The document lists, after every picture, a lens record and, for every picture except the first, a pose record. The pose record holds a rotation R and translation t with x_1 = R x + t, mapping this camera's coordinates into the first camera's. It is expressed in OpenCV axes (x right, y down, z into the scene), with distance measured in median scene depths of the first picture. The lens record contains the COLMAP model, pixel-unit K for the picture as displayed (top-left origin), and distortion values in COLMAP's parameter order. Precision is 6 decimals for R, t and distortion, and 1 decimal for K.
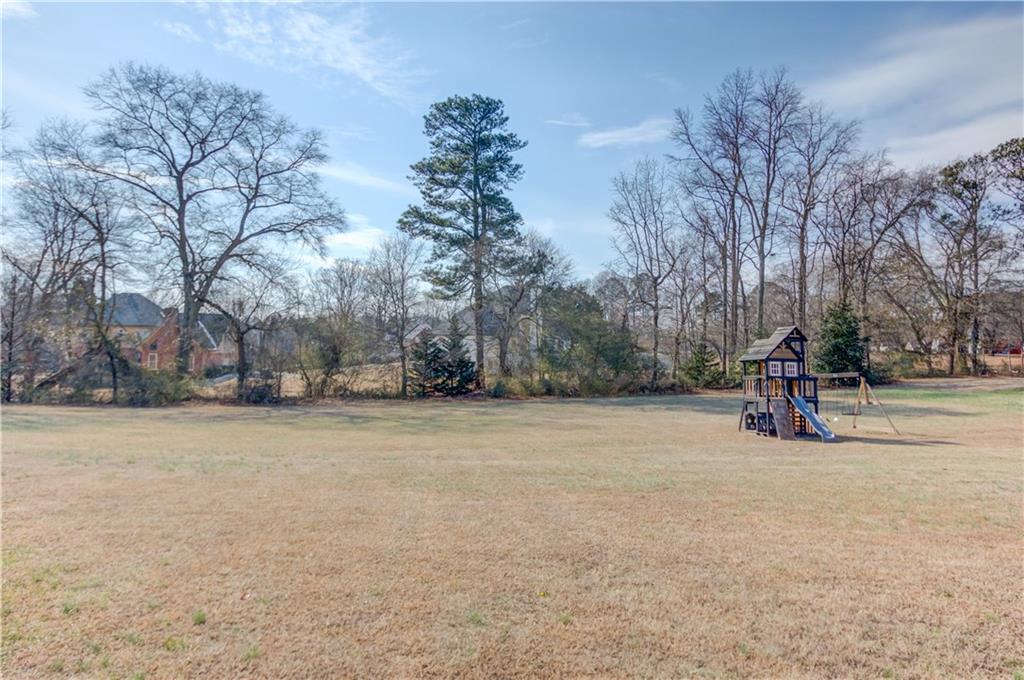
lens RADIAL K [[661.6, 0, 512.0], [0, 661.6, 340.0], [0, 0, 1]] dist [-0.000113, 0.000287]
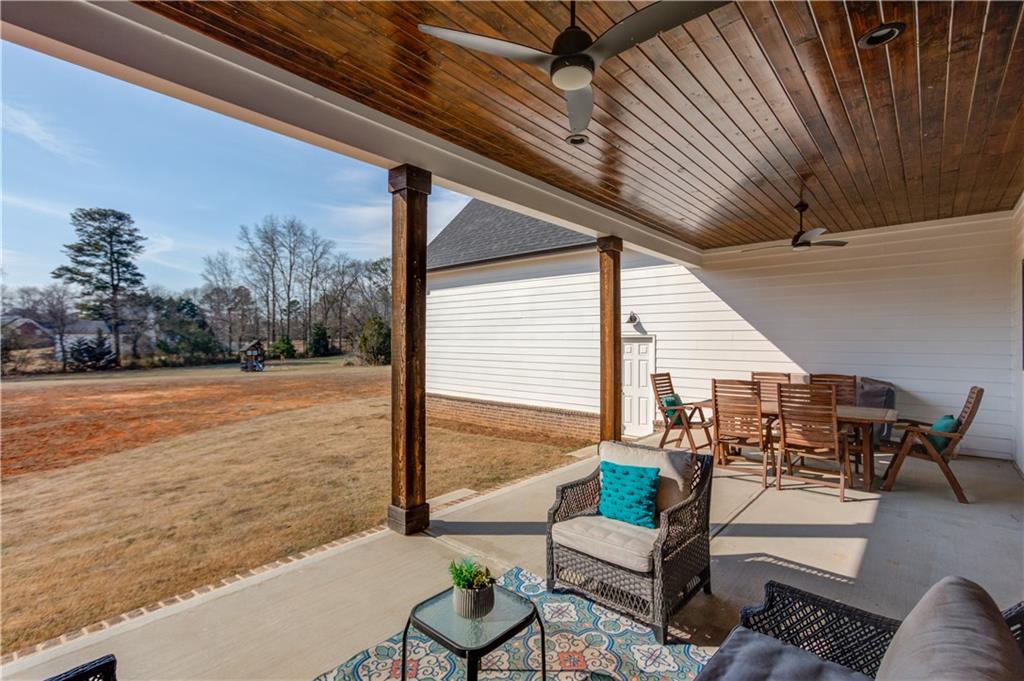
lens RADIAL K [[463.3, 0, 516.5], [0, 463.3, 332.4], [0, 0, 1]] dist [0.030572, -0.000163]
pose [[0.755475, -0.008667, 0.655120, -0.072195], [-0.002016, 0.999877, 0.015552, -0.045773], [-0.655175, -0.013070, 0.755364, -0.768201]]
